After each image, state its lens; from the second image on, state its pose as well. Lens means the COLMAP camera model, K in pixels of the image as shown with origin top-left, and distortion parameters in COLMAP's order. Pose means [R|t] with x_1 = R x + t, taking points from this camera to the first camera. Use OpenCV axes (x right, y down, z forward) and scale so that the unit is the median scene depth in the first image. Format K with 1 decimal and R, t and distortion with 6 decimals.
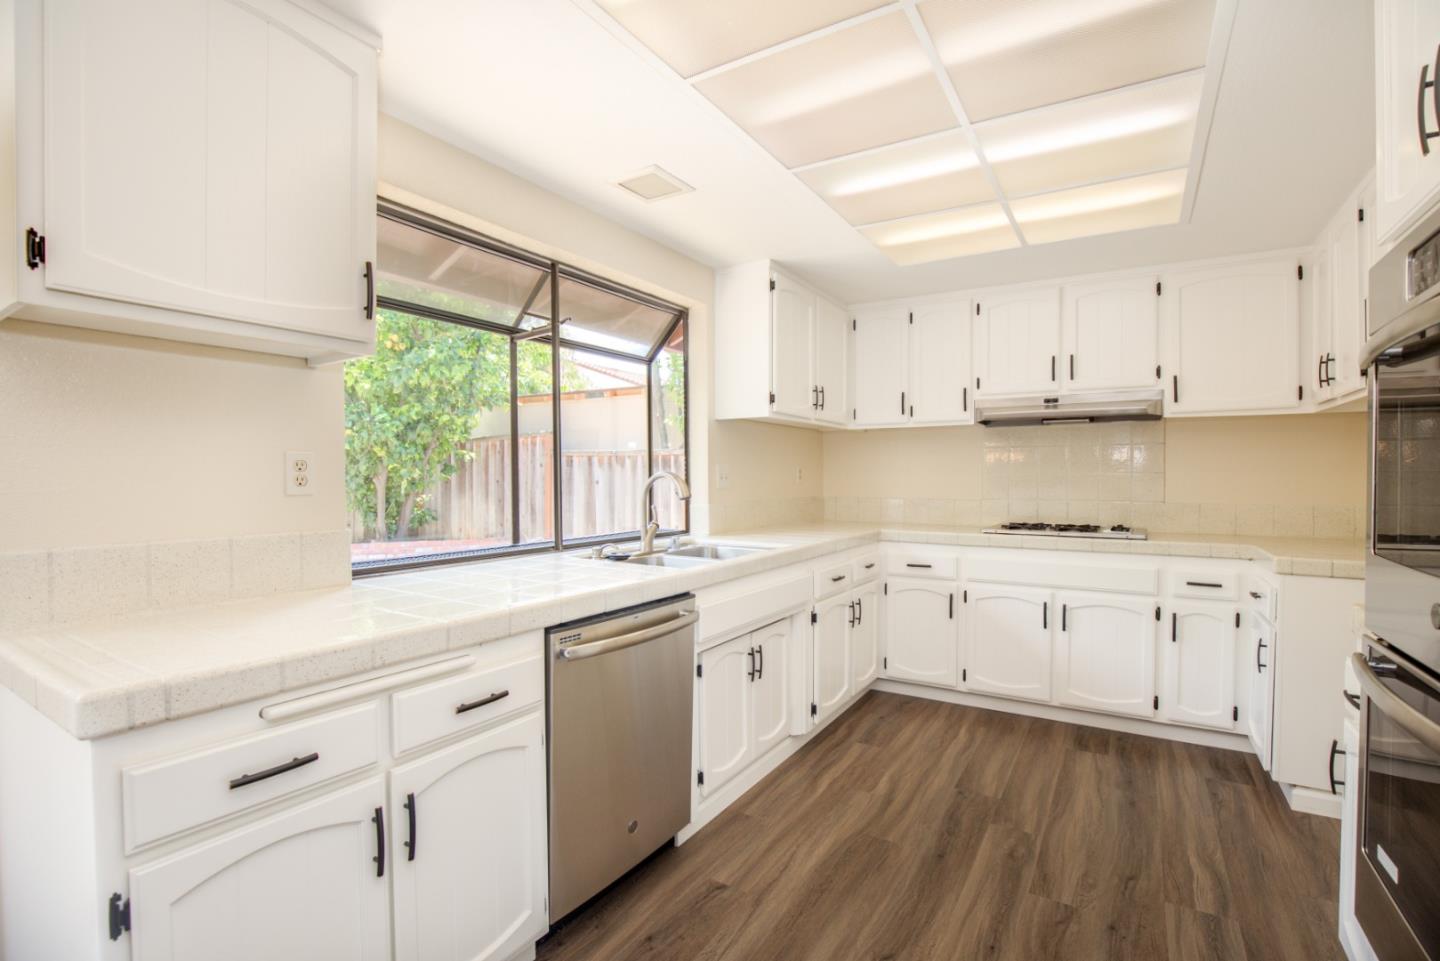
lens RADIAL K [[643.1, 0, 761.6], [0, 643.1, 486.9], [0, 0, 1]] dist [-0.018188, 0.000079]
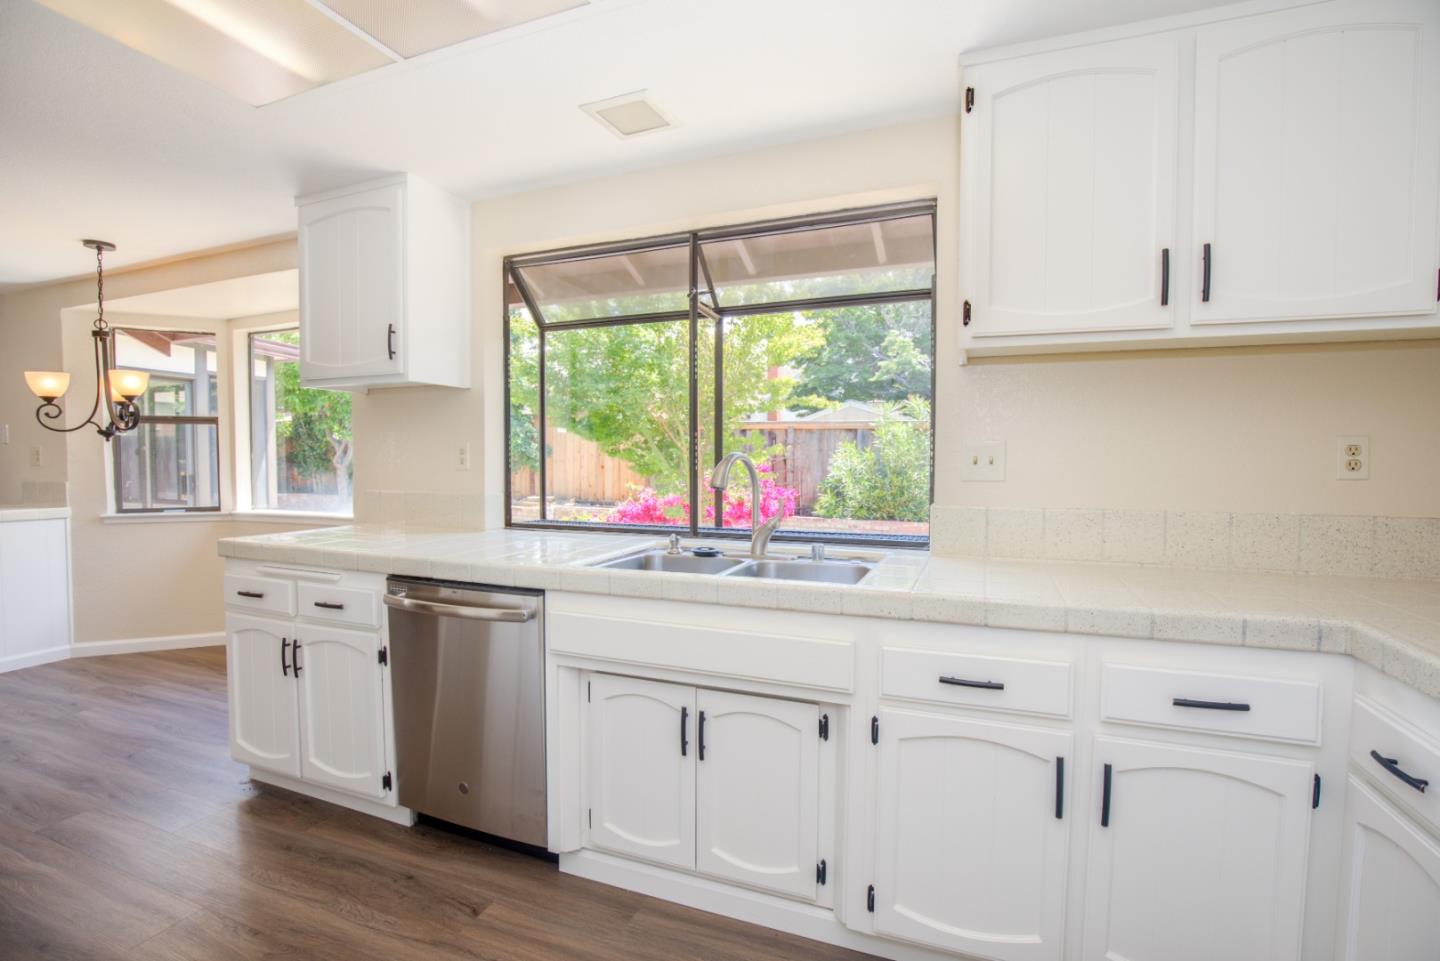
lens RADIAL K [[666.1, 0, 722.1], [0, 666.1, 485.7], [0, 0, 1]] dist [-0.020811, 0.000587]
pose [[0.143371, 0.042153, -0.988771, 0.598716], [-0.020093, 0.999011, 0.039676, -0.015166], [0.989465, 0.014179, 0.144076, 0.813725]]
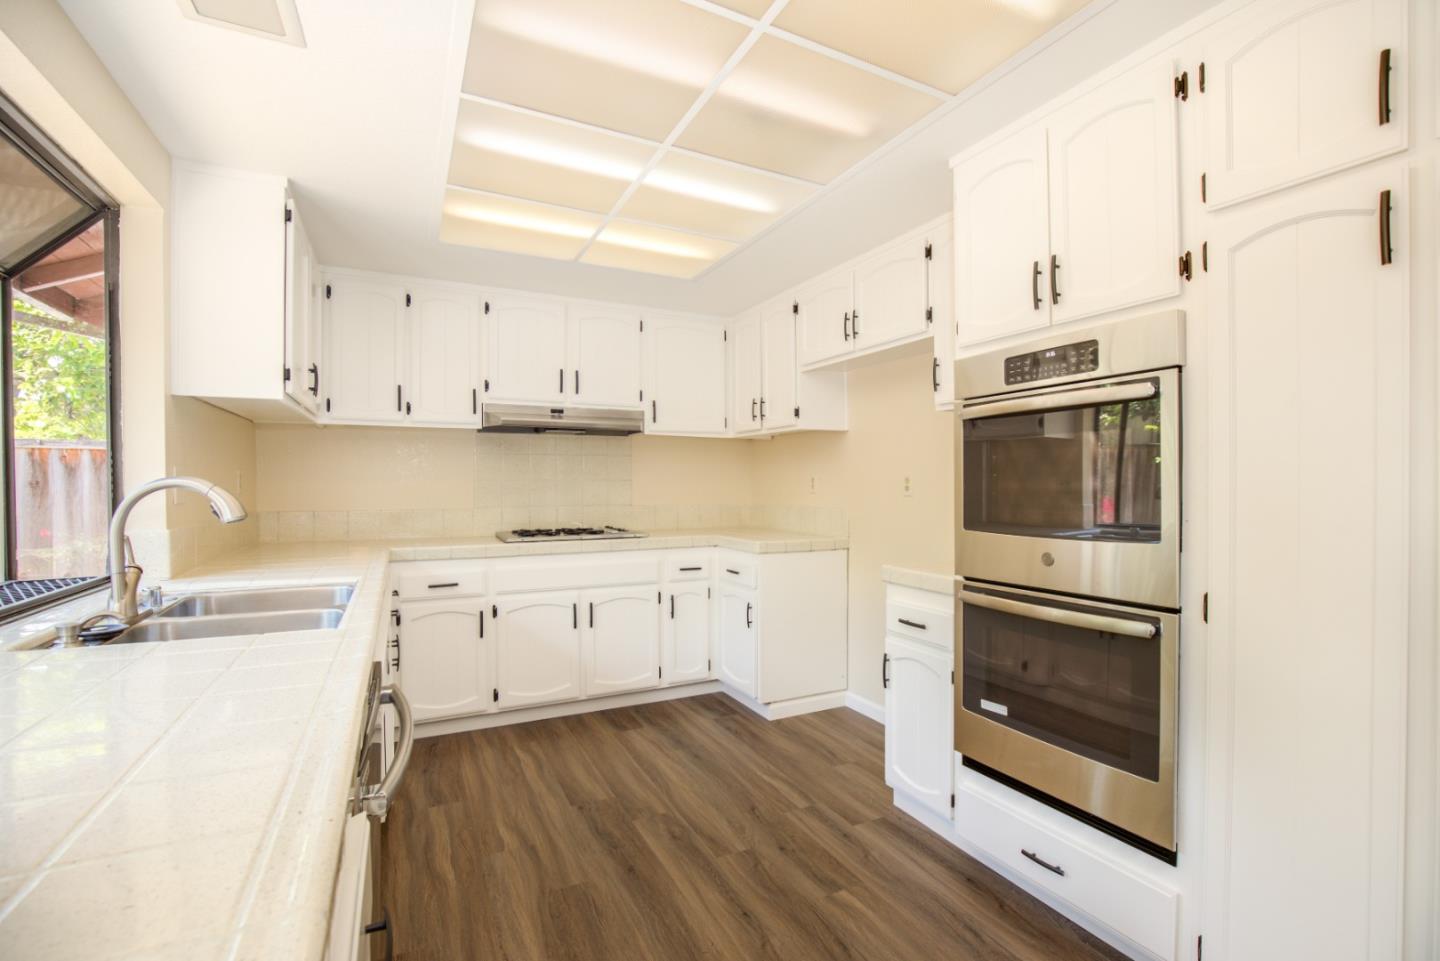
lens RADIAL K [[645.3, 0, 703.7], [0, 645.3, 487.8], [0, 0, 1]] dist [-0.022008, 0.000025]
pose [[0.560710, -0.007631, 0.827977, -0.334601], [0.014896, 0.999889, -0.000873, -0.005743], [-0.827878, 0.012823, 0.560762, 0.247453]]
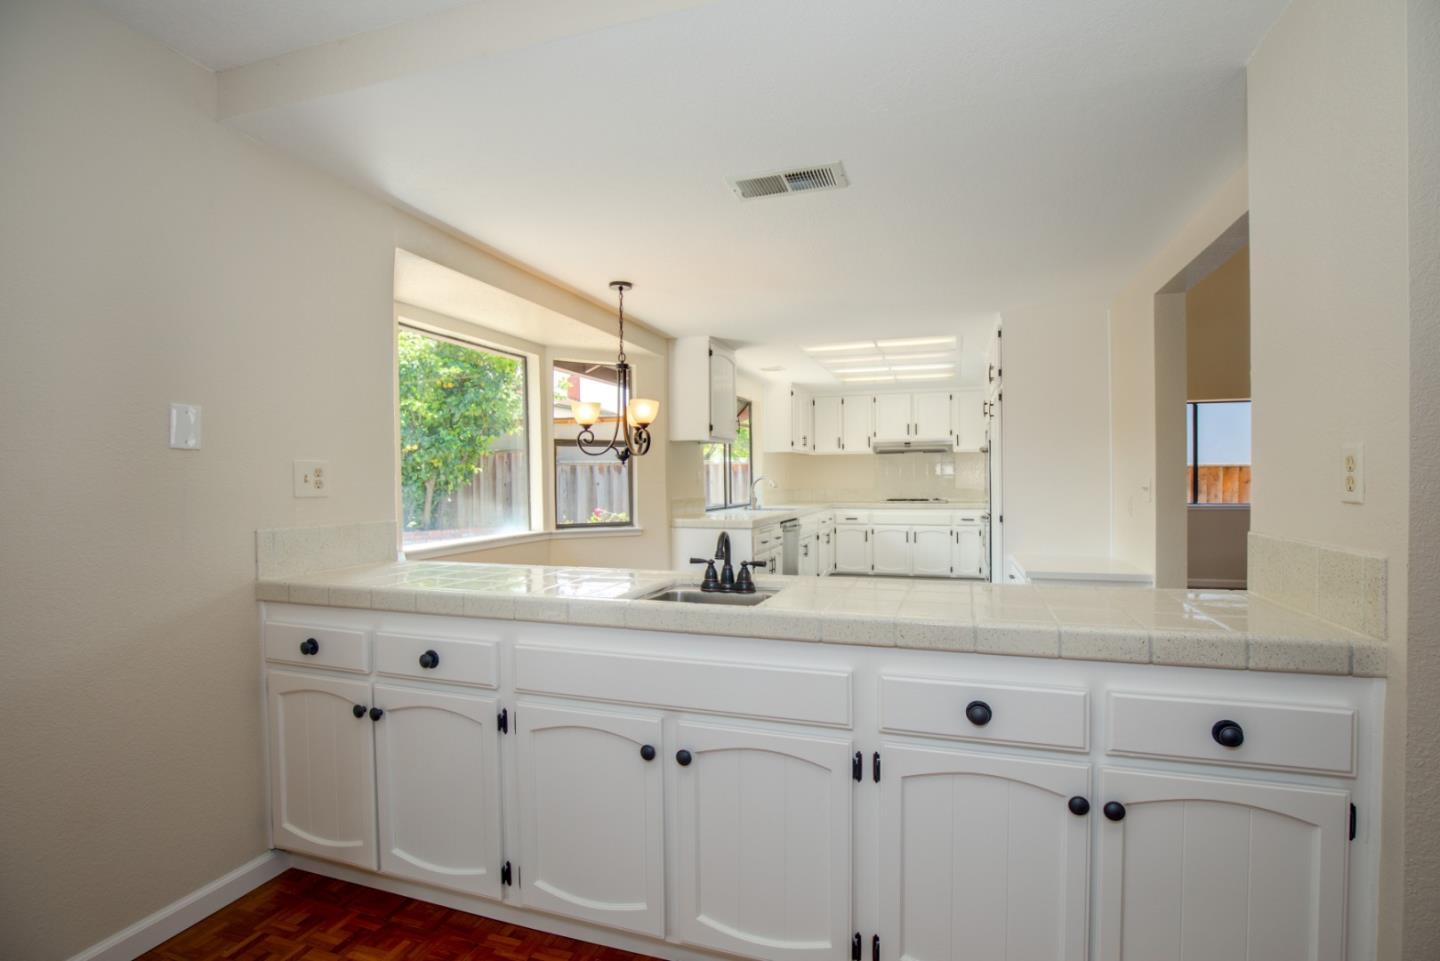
lens RADIAL K [[650.7, 0, 729.8], [0, 650.7, 485.5], [0, 0, 1]] dist [0.016470, 0.000078]
pose [[0.981179, -0.009722, 0.192853, -0.692182], [0.011358, 0.999908, -0.007381, 0.025700], [-0.192764, 0.009433, 0.981200, -1.289568]]
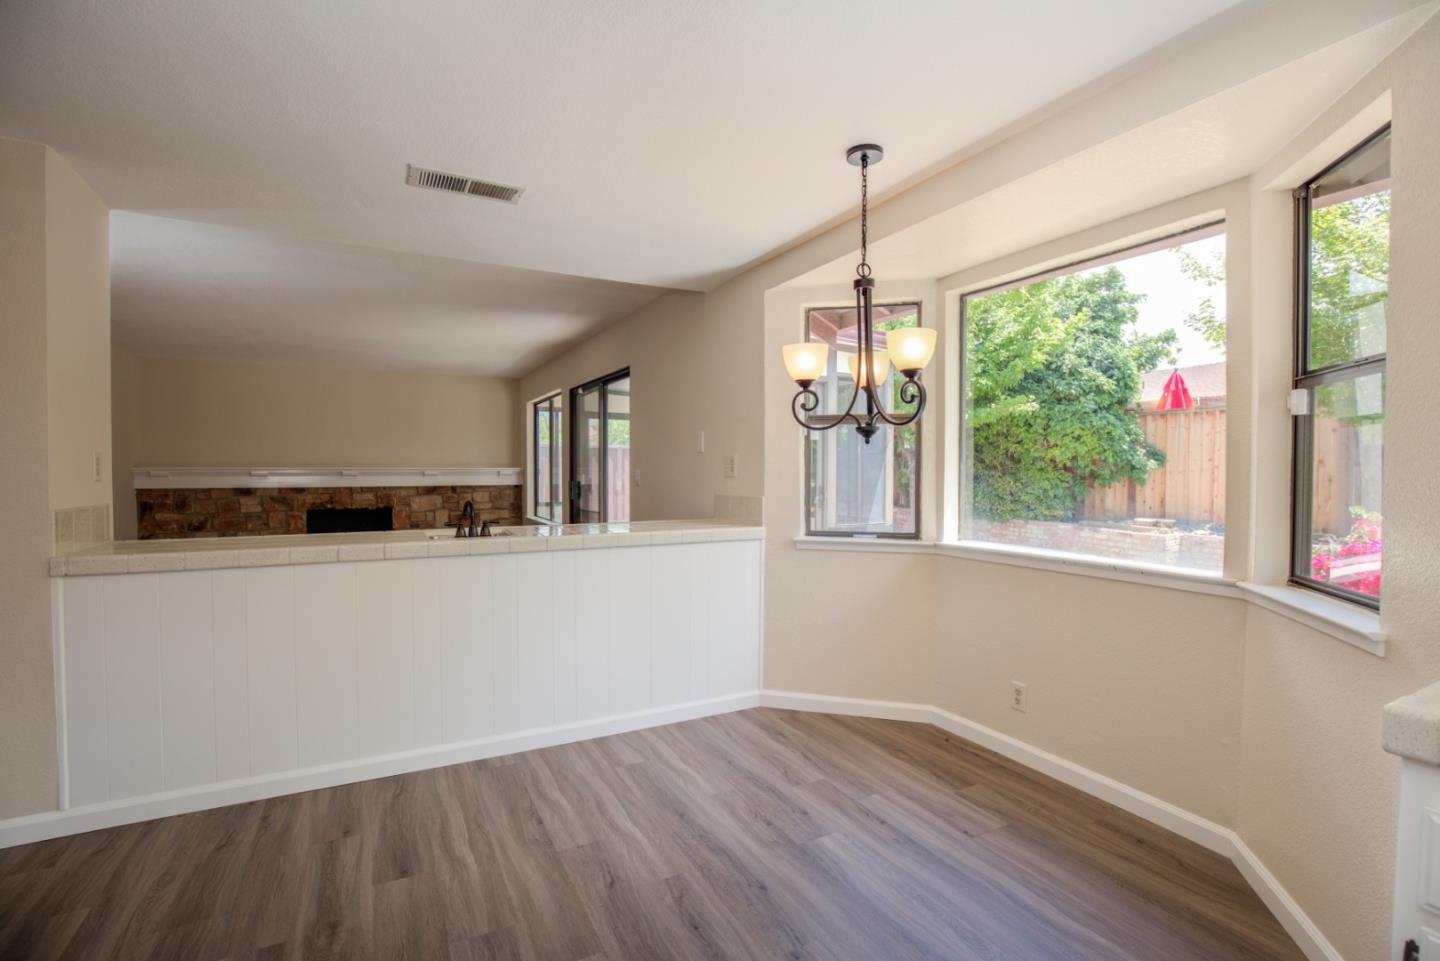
lens RADIAL K [[666.1, 0, 722.1], [0, 666.1, 485.7], [0, 0, 1]] dist [-0.020811, 0.000587]
pose [[-0.520944, 0.024341, -0.853243, 0.079978], [-0.018331, 0.999044, 0.039693, -0.004945], [0.853394, 0.036318, -0.520000, 0.194495]]
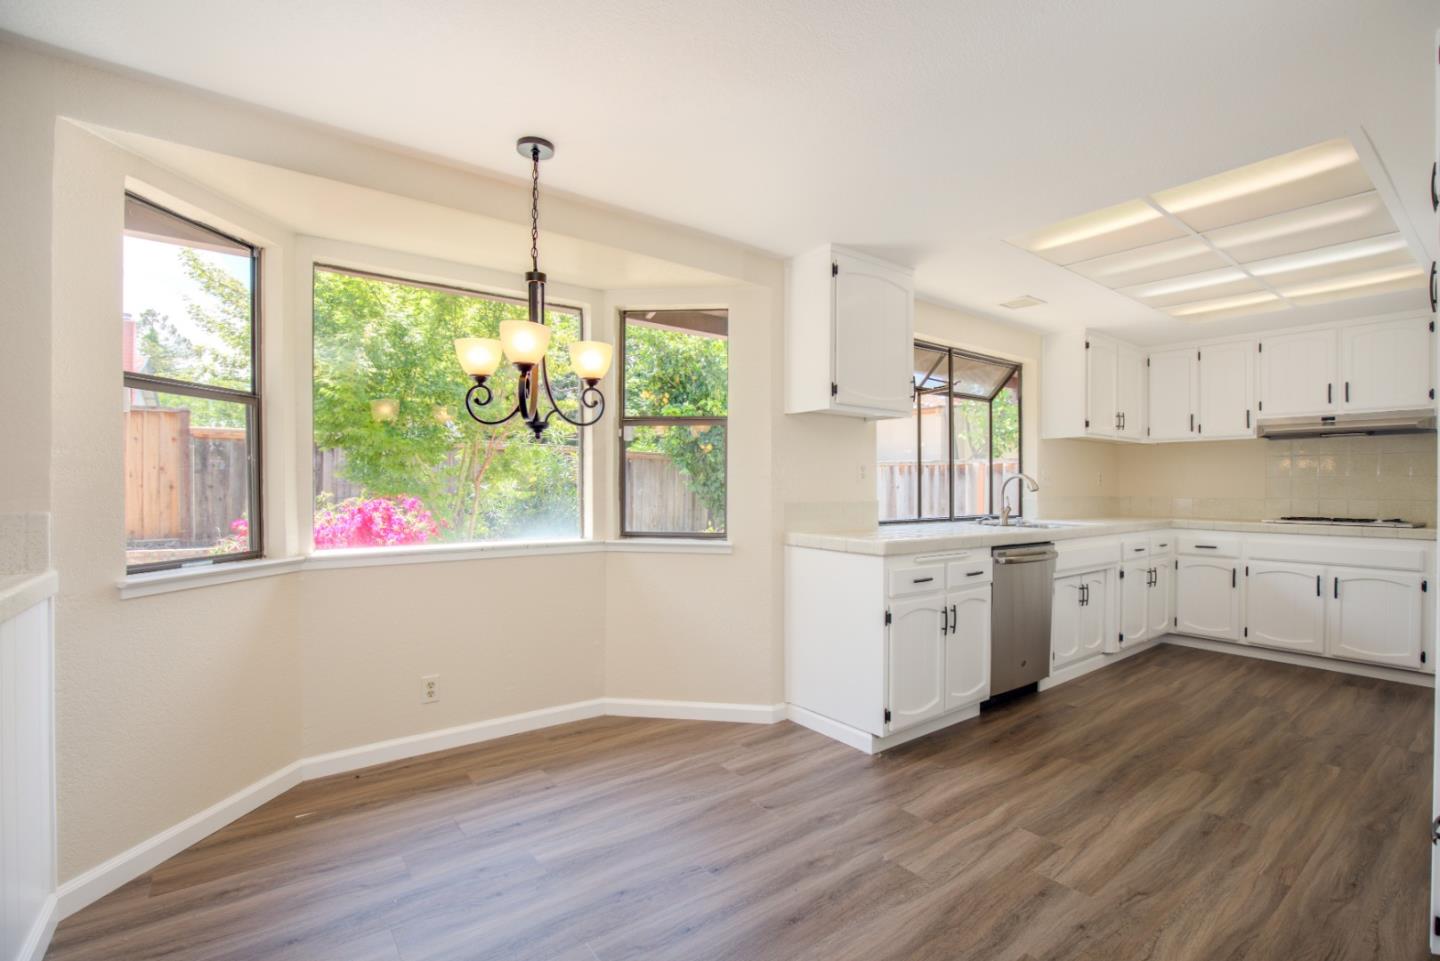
lens RADIAL K [[648.9, 0, 762.0], [0, 648.9, 487.4], [0, 0, 1]] dist [-0.019781, 0.000400]
pose [[0.932826, 0.006942, -0.360260, -0.151710], [-0.012913, 0.999816, -0.014169, 0.037152], [0.360096, 0.017869, 0.932744, -0.655186]]
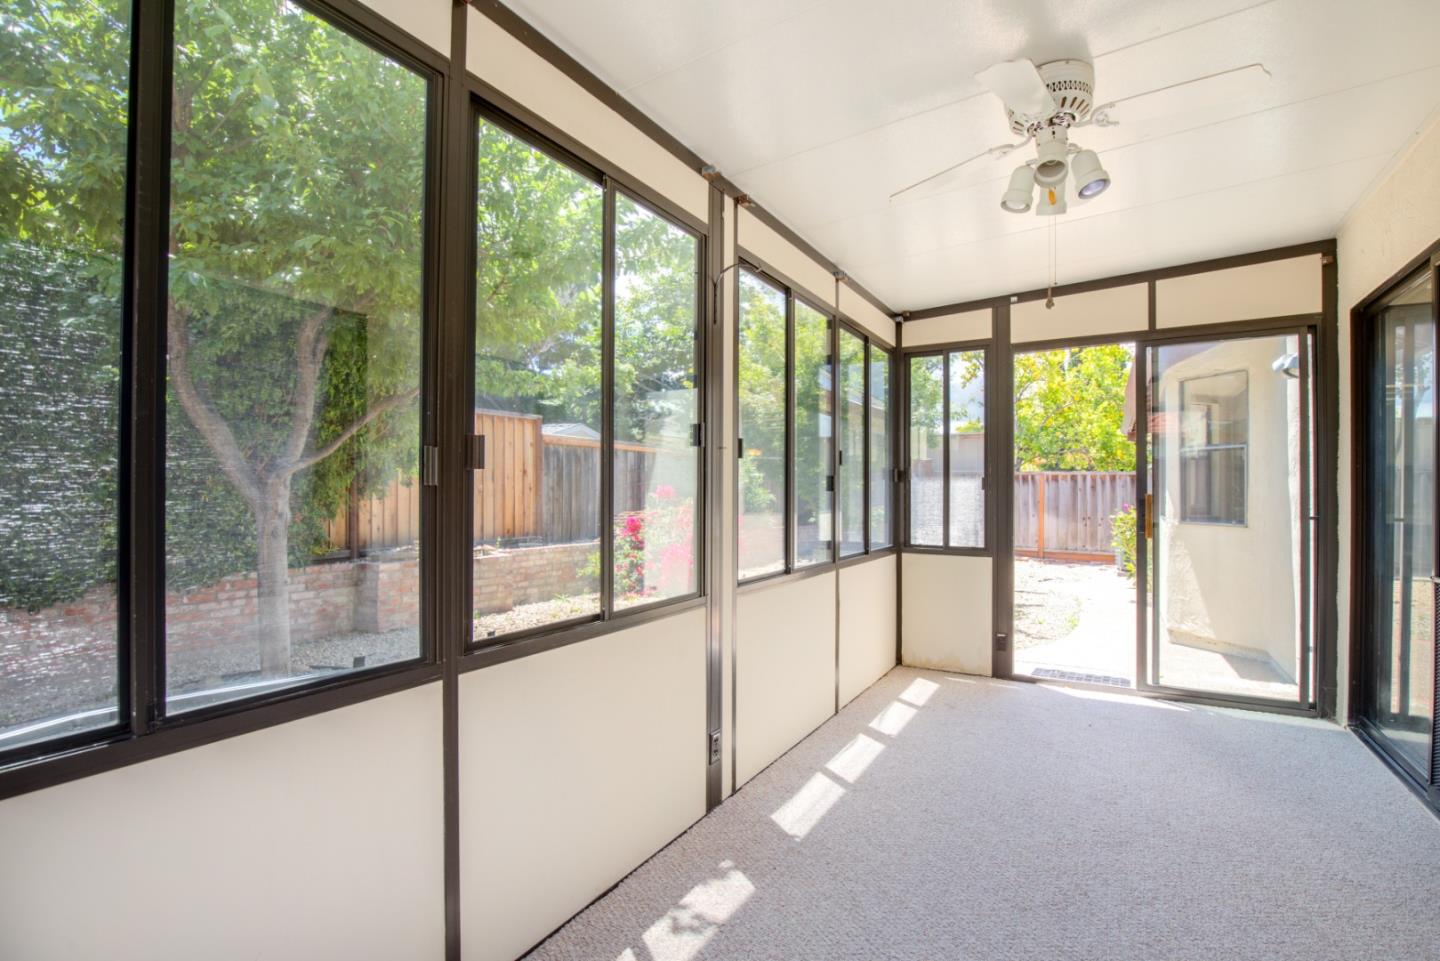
lens RADIAL K [[643.1, 0, 761.6], [0, 643.1, 486.9], [0, 0, 1]] dist [-0.018188, 0.000079]
pose [[0.999901, 0.009441, 0.010475, -2.310033], [-0.009187, 0.999669, -0.024012, 0.081990], [-0.010698, 0.023914, 0.999657, -1.931509]]
